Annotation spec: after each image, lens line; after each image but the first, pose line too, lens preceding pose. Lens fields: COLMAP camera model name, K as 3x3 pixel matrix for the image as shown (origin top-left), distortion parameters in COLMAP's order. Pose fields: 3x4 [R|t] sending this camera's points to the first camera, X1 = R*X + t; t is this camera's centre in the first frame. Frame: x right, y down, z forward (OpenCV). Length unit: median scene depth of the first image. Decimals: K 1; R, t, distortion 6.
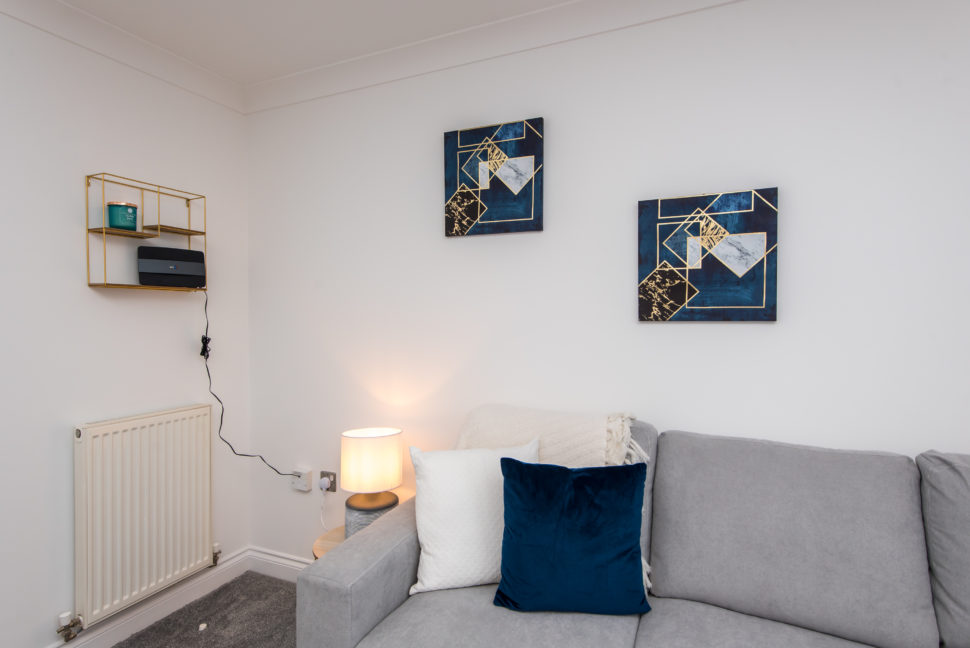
lens RADIAL K [[506.8, 0, 486.6], [0, 506.8, 322.1], [0, 0, 1]] dist [0.028832, -0.008392]
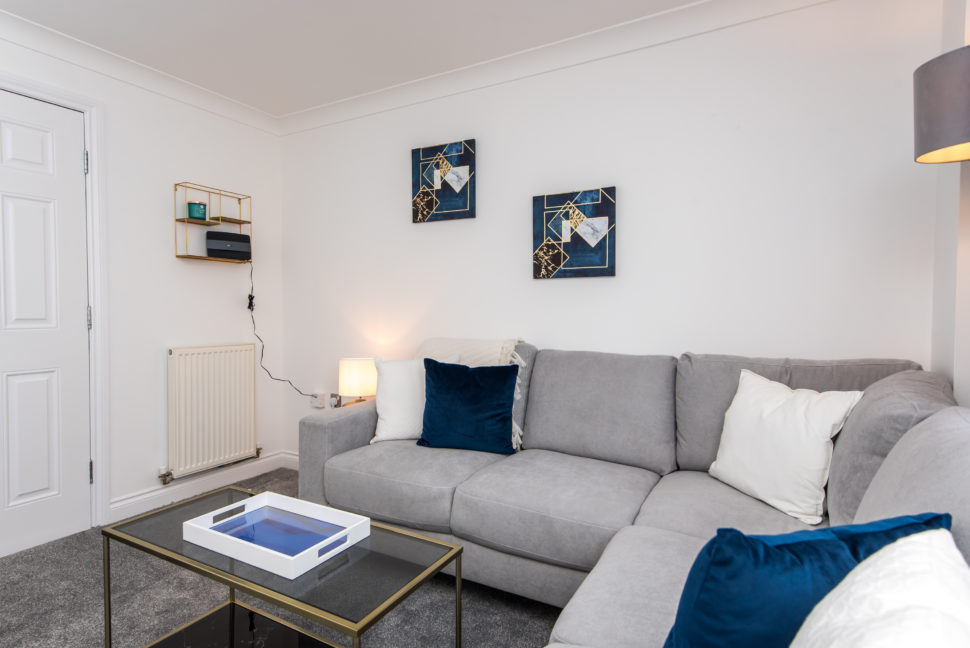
lens RADIAL K [[506.8, 0, 490.6], [0, 506.8, 321.7], [0, 0, 1]] dist [0.028832, -0.008392]
pose [[0.996851, 0.007098, -0.078985, 0.276498], [-0.006501, 0.999948, 0.007810, 0.105459], [0.079036, -0.007272, 0.996845, -0.442211]]
